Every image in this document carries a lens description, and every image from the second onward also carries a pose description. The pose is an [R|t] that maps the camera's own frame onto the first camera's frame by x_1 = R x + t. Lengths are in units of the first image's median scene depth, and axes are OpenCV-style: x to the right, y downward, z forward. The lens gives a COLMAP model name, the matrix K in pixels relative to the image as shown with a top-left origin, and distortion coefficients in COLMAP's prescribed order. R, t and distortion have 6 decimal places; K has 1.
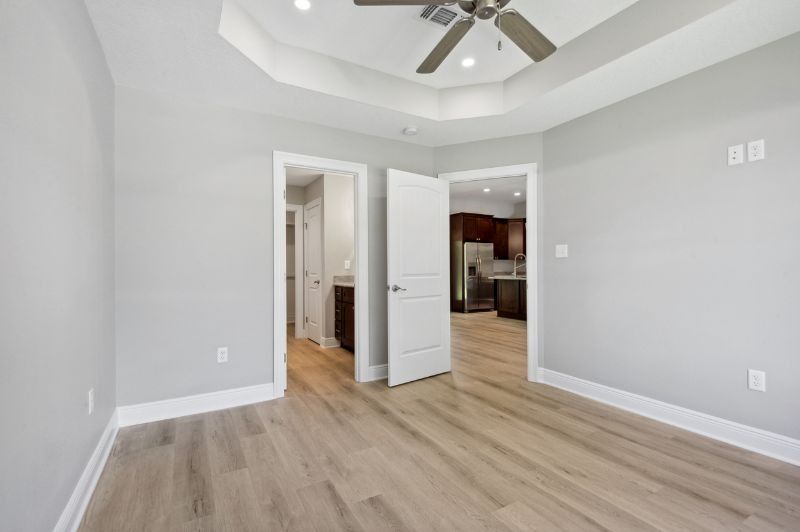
lens RADIAL K [[371.9, 0, 408.1], [0, 371.9, 267.0], [0, 0, 1]] dist [0.003554, -0.005425]
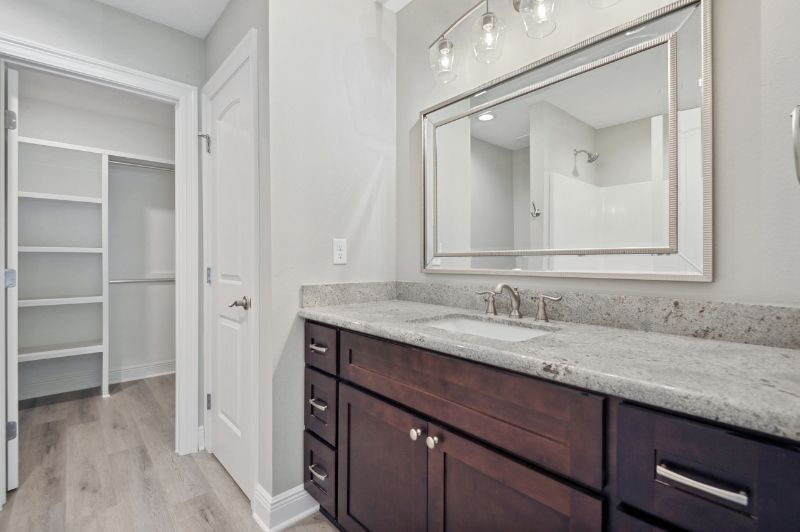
lens RADIAL K [[371.9, 0, 402.8], [0, 371.9, 261.7], [0, 0, 1]] dist [0.003554, -0.005425]
pose [[0.981841, 0.004975, 0.189642, -0.172356], [-0.006580, 0.999948, 0.007835, 0.000610], [-0.189594, -0.008940, 0.981822, 0.670034]]
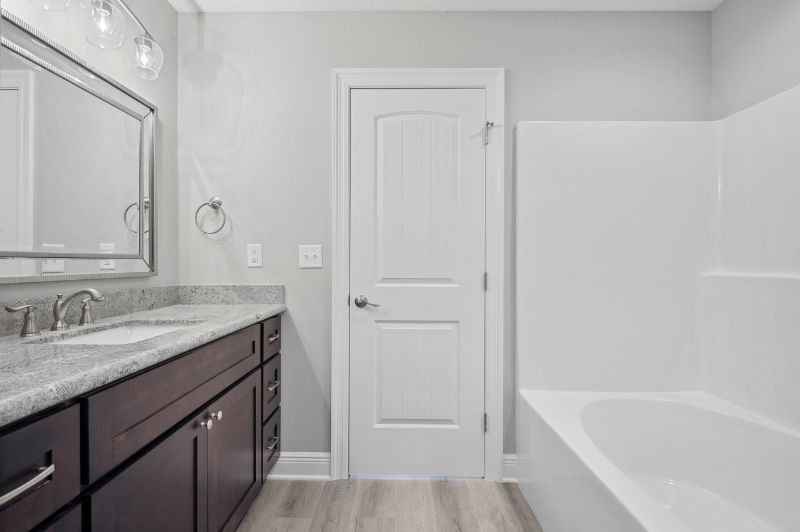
lens RADIAL K [[371.9, 0, 399.7], [0, 371.9, 265.5], [0, 0, 1]] dist [0.003554, -0.005425]
pose [[-0.855569, 0.001408, 0.517687, -0.337650], [-0.000695, 0.999992, -0.003869, 0.003492], [-0.517688, -0.003670, -0.855562, 0.998517]]
